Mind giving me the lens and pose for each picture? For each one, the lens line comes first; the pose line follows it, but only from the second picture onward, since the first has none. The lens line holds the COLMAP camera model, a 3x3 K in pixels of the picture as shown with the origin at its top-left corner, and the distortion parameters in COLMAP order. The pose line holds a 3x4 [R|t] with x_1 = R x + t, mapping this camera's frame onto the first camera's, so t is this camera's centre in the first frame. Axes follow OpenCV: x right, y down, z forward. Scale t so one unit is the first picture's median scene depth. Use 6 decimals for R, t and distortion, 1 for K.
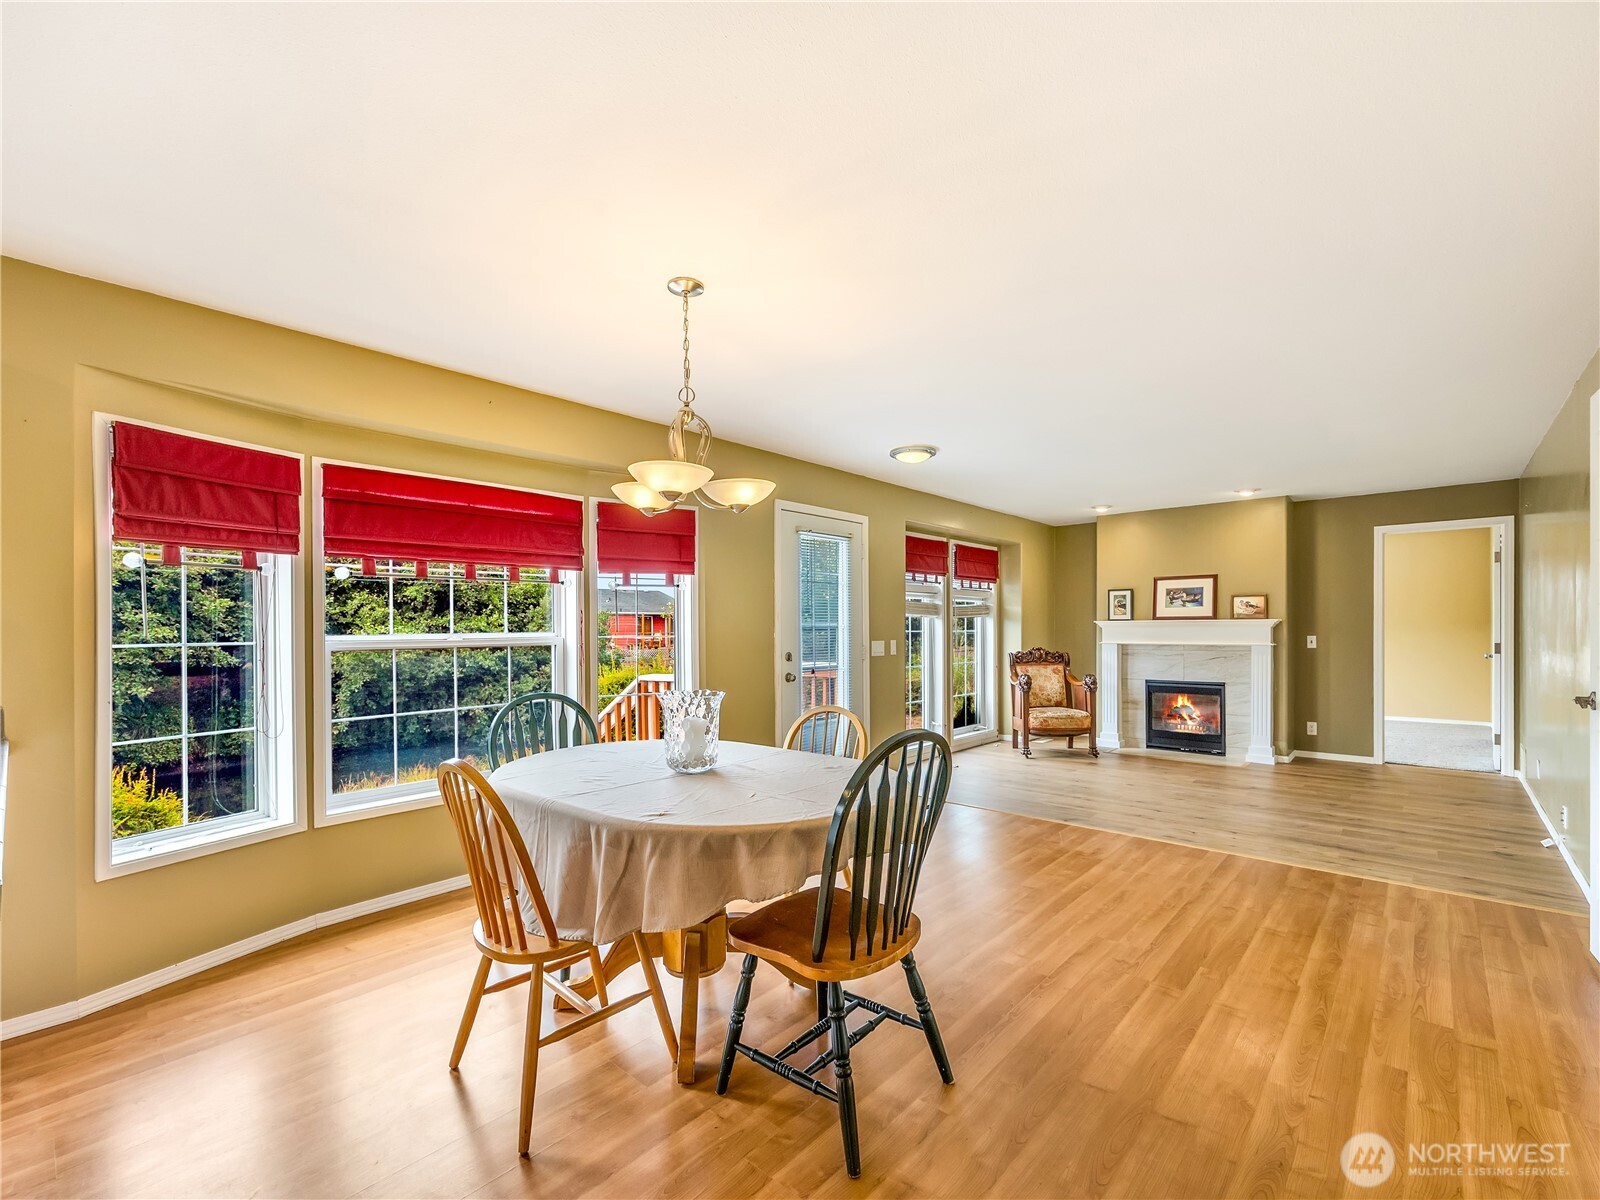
lens RADIAL K [[693.8, 0, 809.5], [0, 693.8, 630.0], [0, 0, 1]] dist [-0.002214, -0.000311]
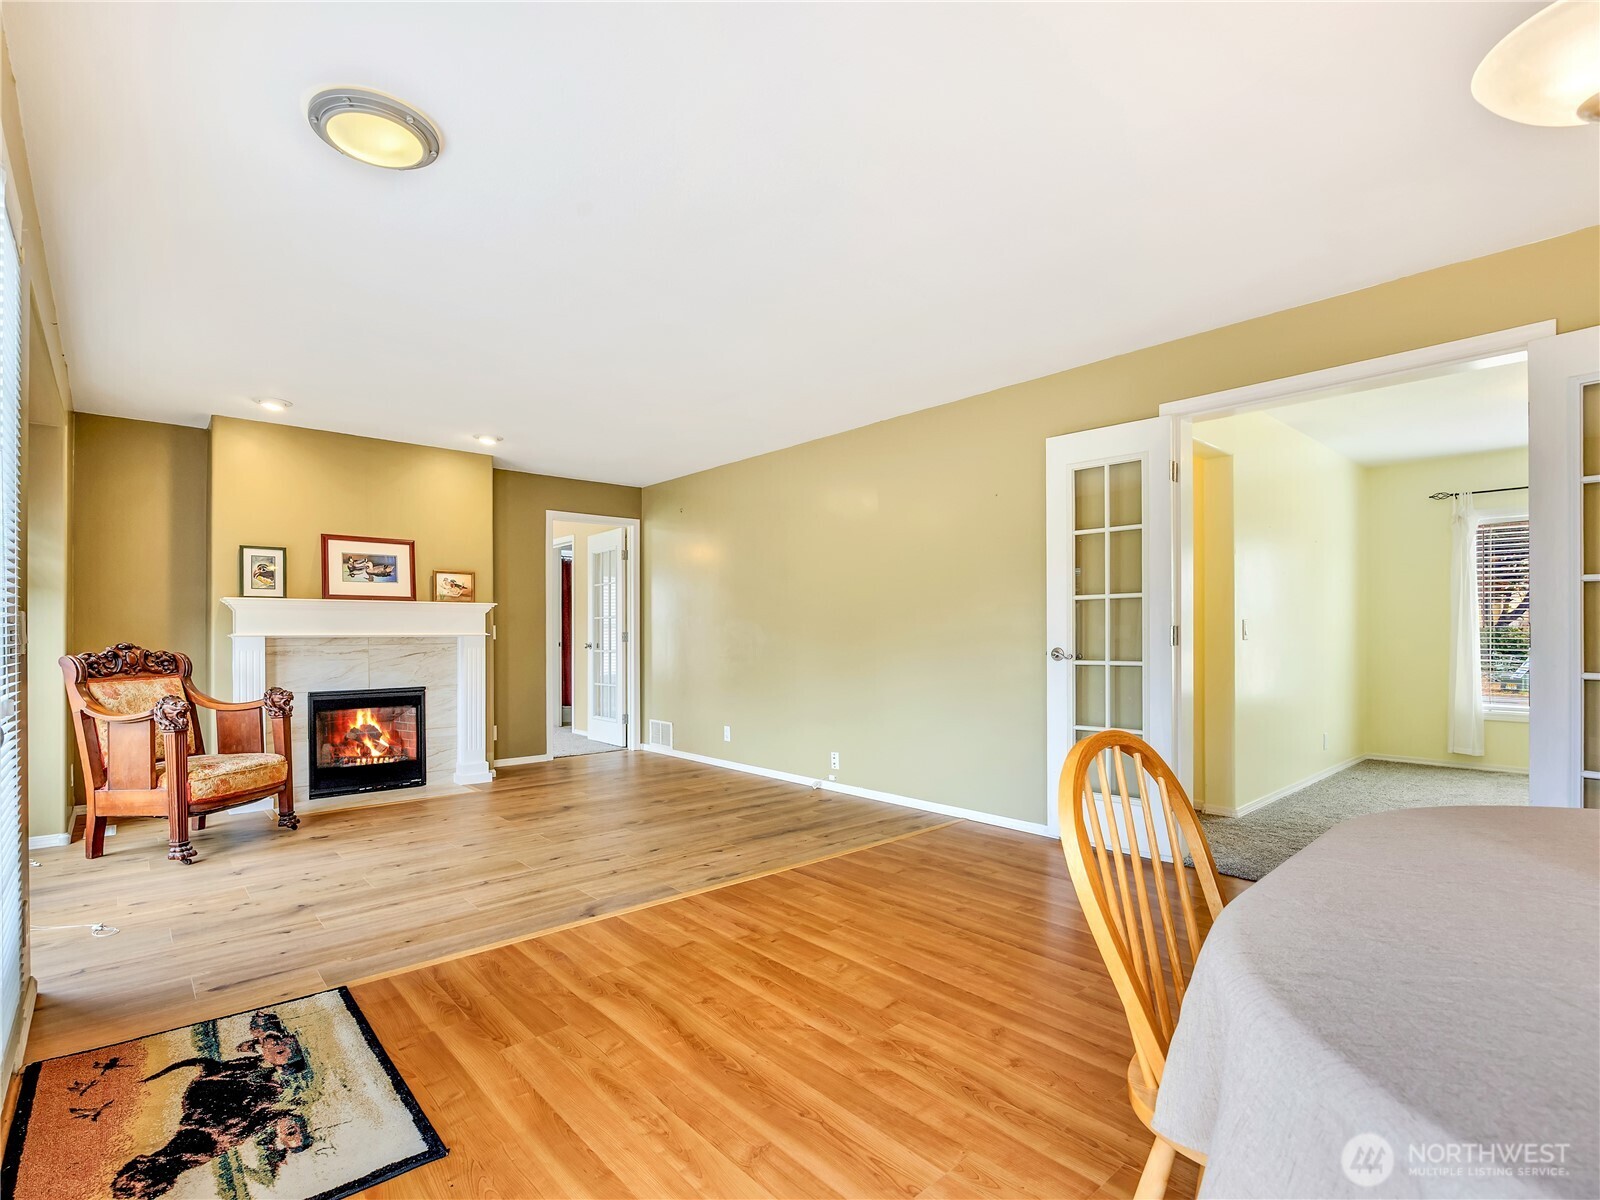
lens RADIAL K [[779.7, 0, 803.8], [0, 779.7, 630.4], [0, 0, 1]] dist [-0.009355, 0.000967]
pose [[0.114059, 0.008934, 0.993434, -0.187696], [0.004863, 0.999943, -0.009551, 0.025714], [-0.993462, 0.005921, 0.114009, 0.505060]]
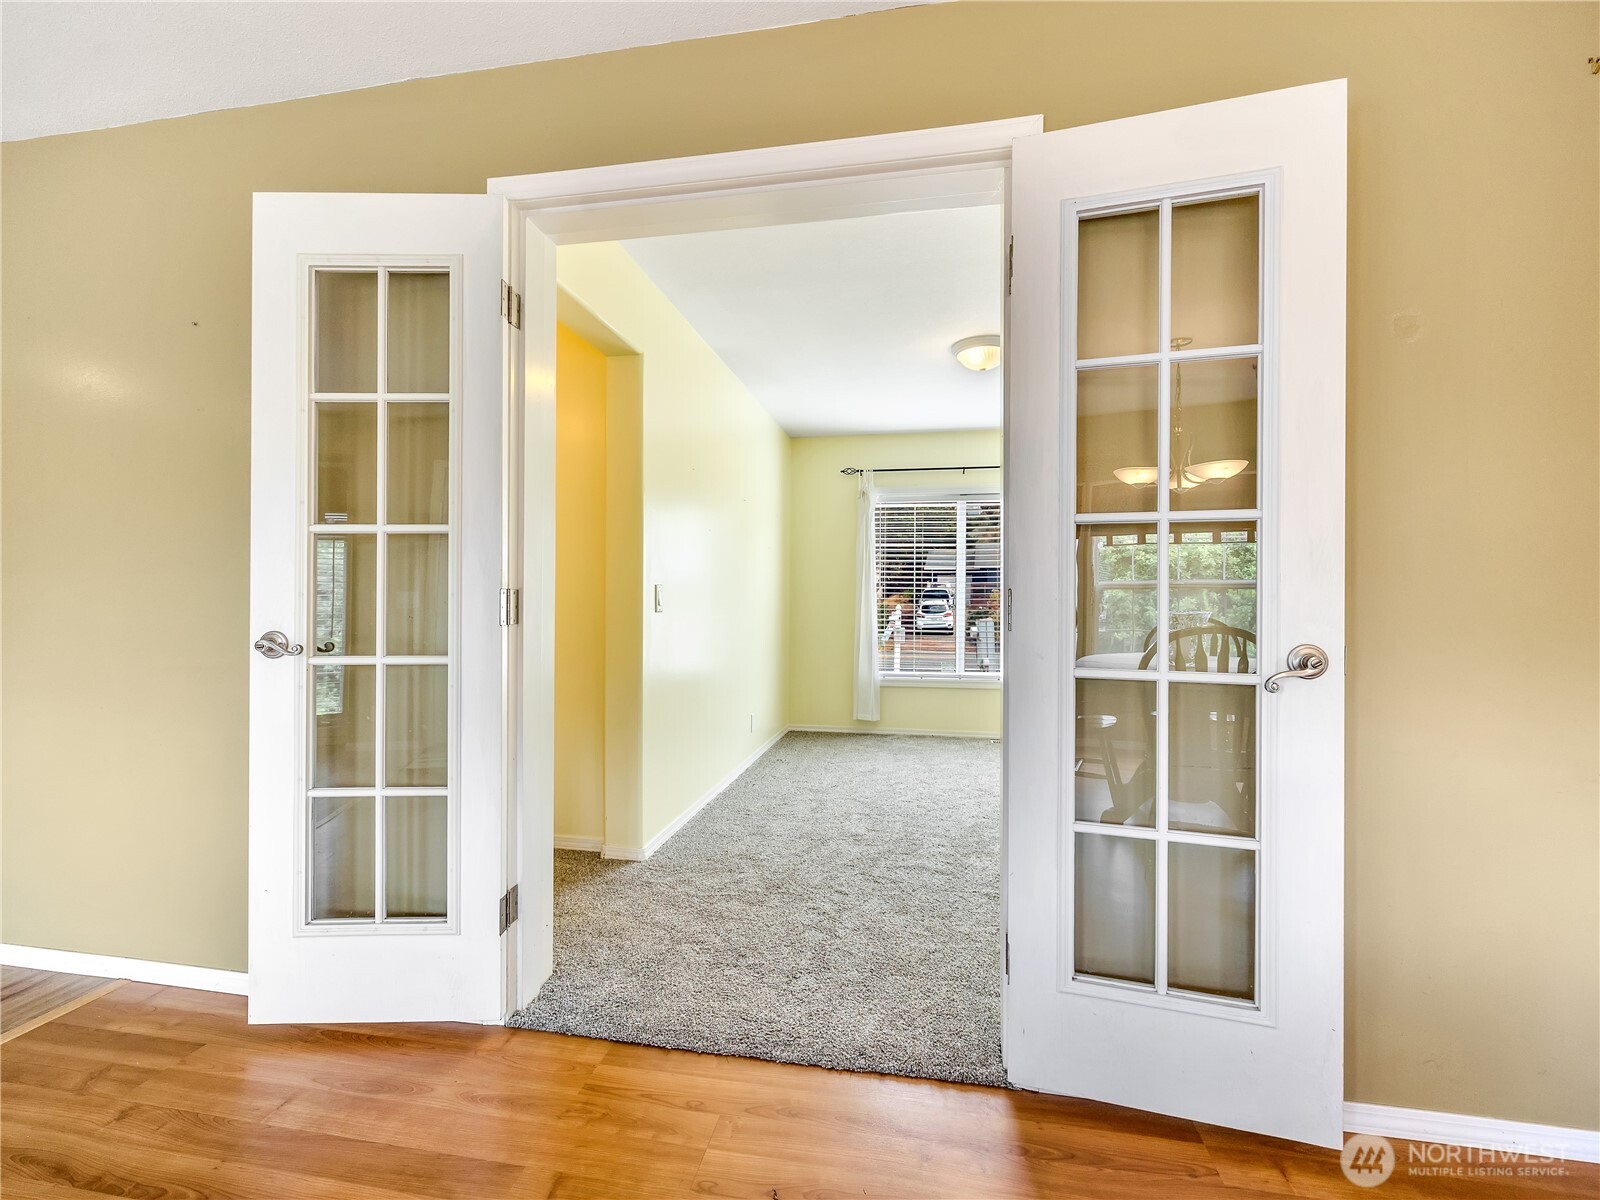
lens RADIAL K [[699.9, 0, 810.7], [0, 699.9, 601.6], [0, 0, 1]] dist [0.003241, -0.000083]
pose [[-0.520908, 0.005012, 0.853598, 0.096029], [0.001567, 0.999987, -0.004916, 0.024978], [-0.853611, -0.001223, -0.520909, 0.350060]]
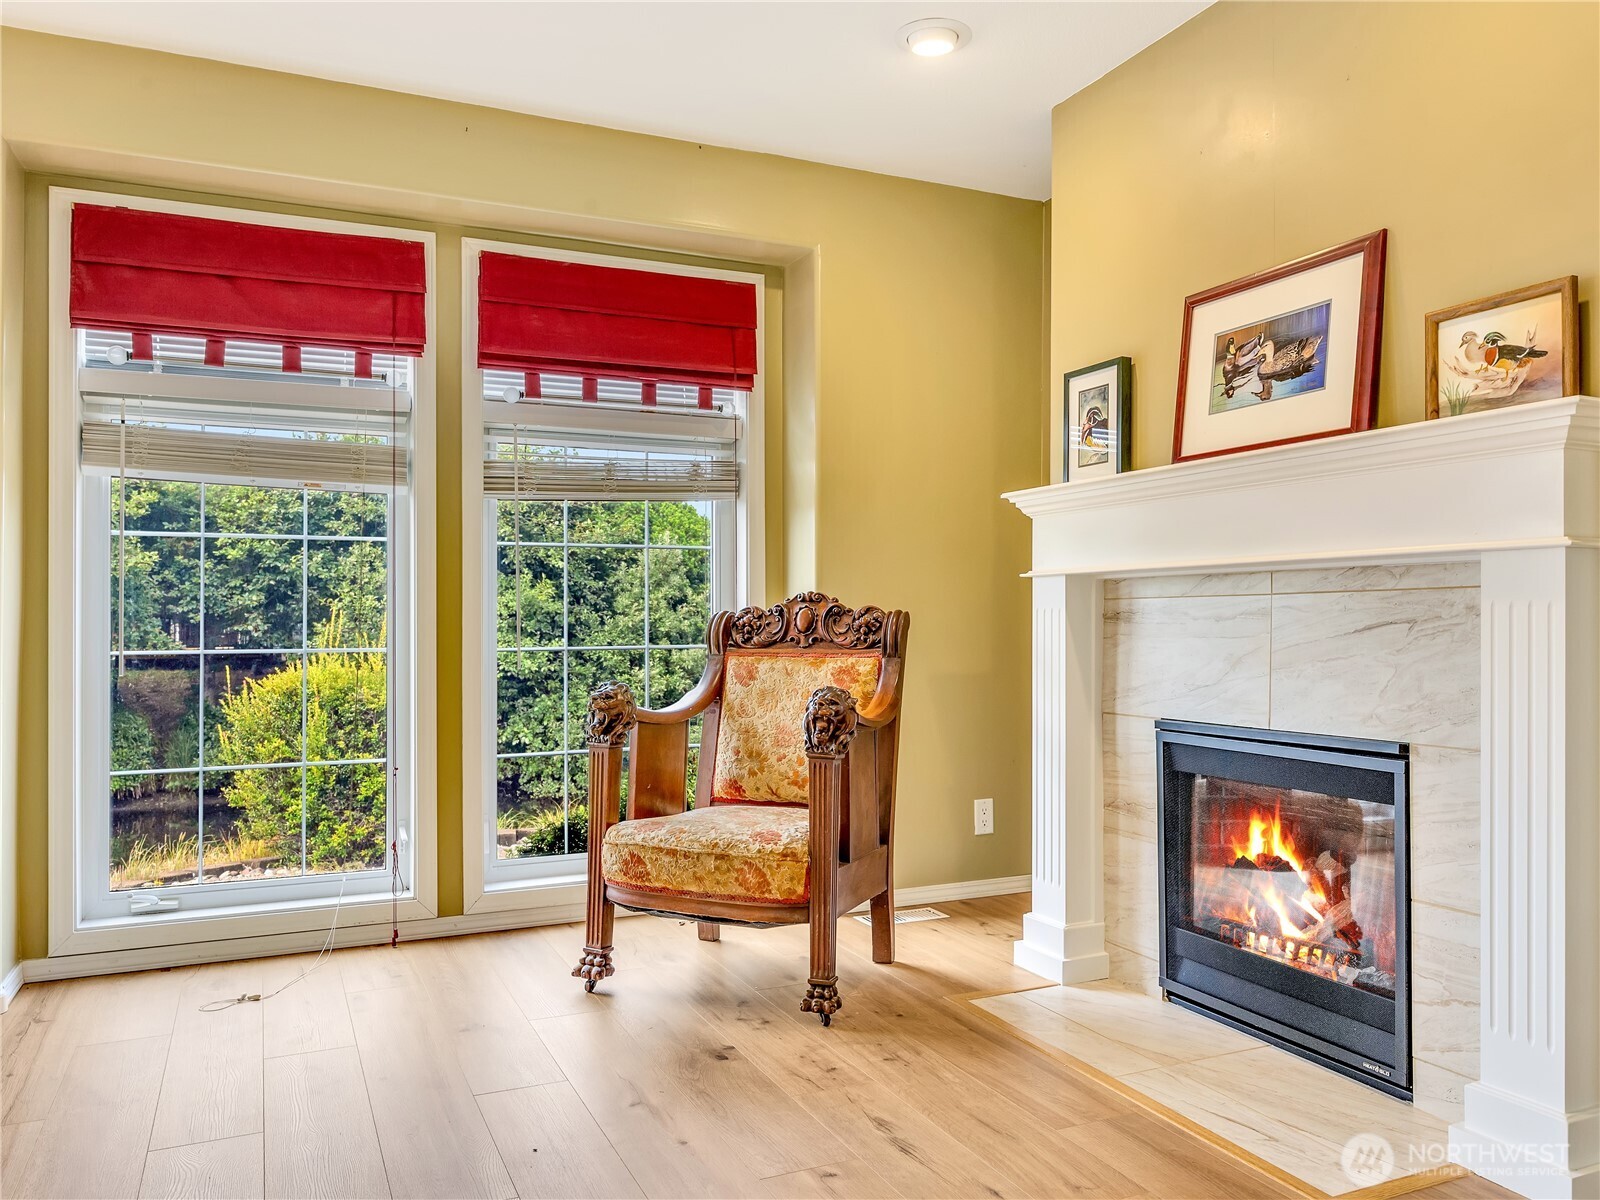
lens RADIAL K [[1202.8, 0, 798.9], [0, 1202.8, 596.8], [0, 0, 1]] dist [-0.003926, 0.003200]
pose [[0.916599, -0.005819, -0.399764, 0.582308], [-0.000960, 0.999859, -0.016755, 0.038864], [0.399806, 0.015741, 0.916465, 0.606194]]
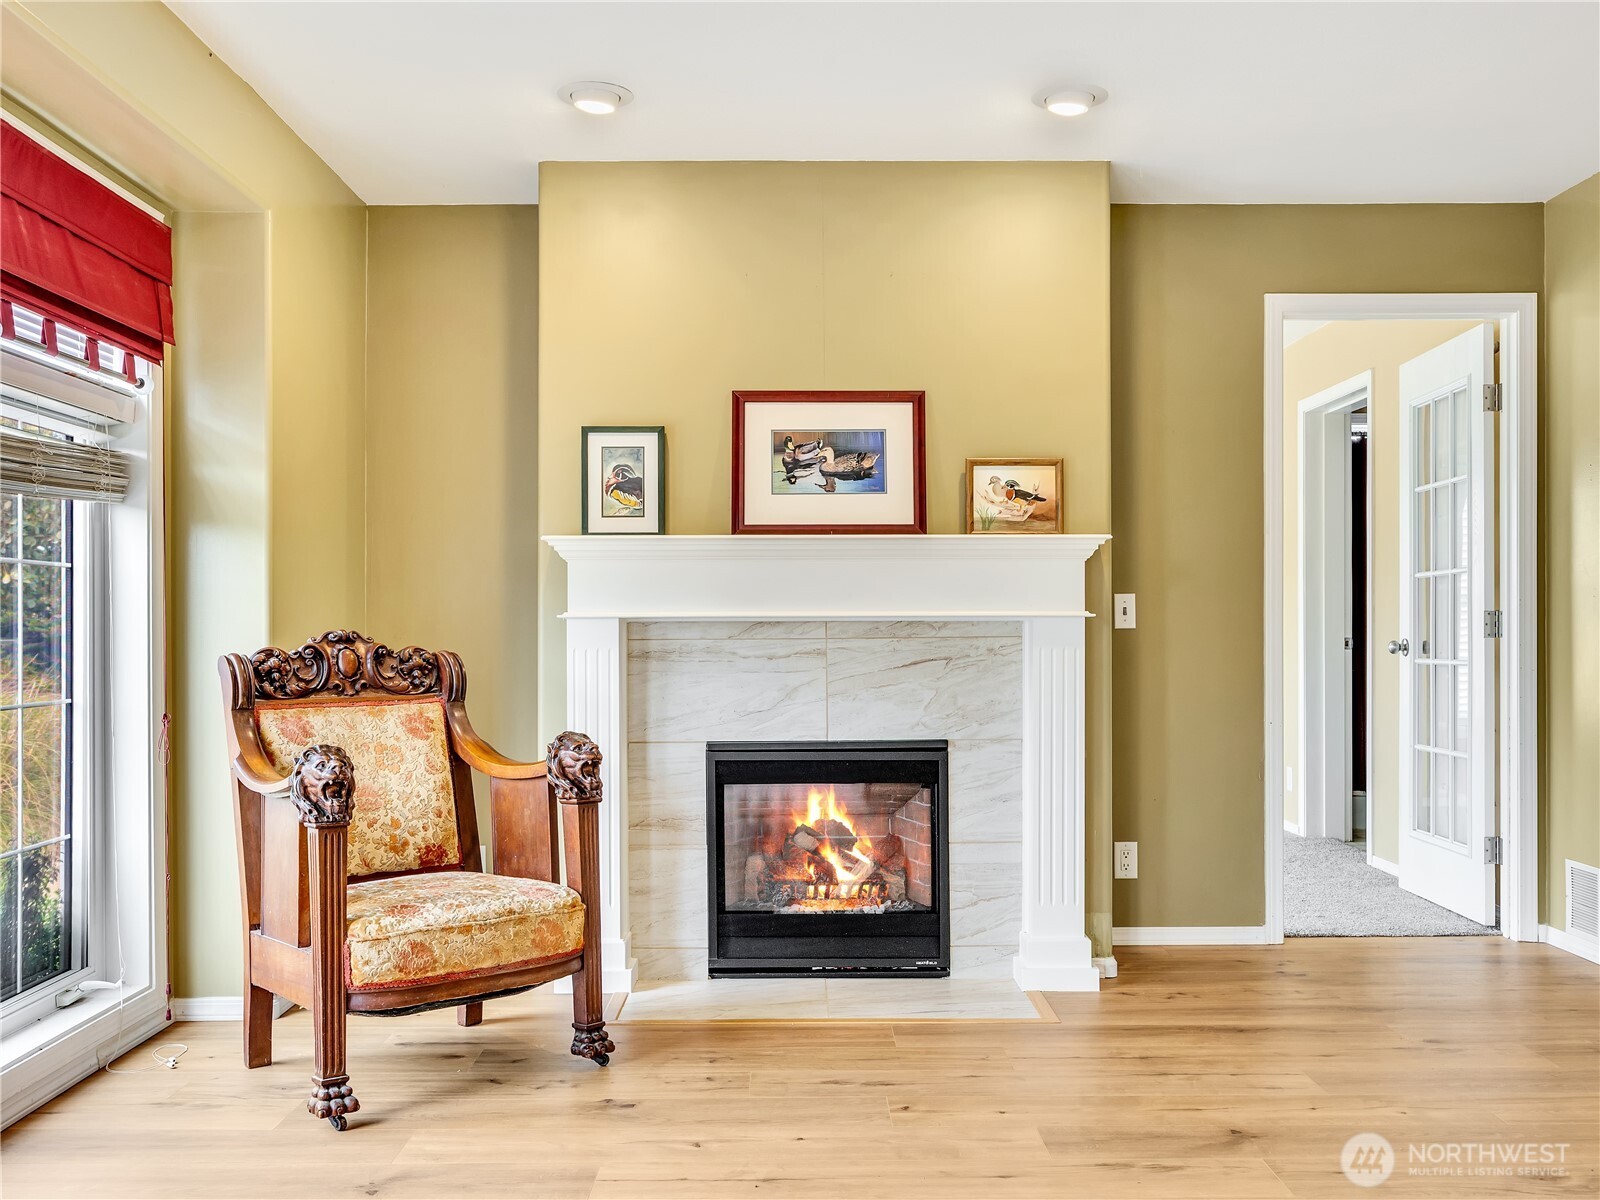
lens RADIAL K [[1458.0, 0, 799.1], [0, 1458.0, 626.9], [0, 0, 1]] dist [-0.001484, 0.000000]
pose [[0.740912, 0.003647, 0.671592, 0.113146], [-0.000058, 0.999986, -0.005366, 0.029061], [-0.671602, 0.003937, 0.740902, 0.567167]]
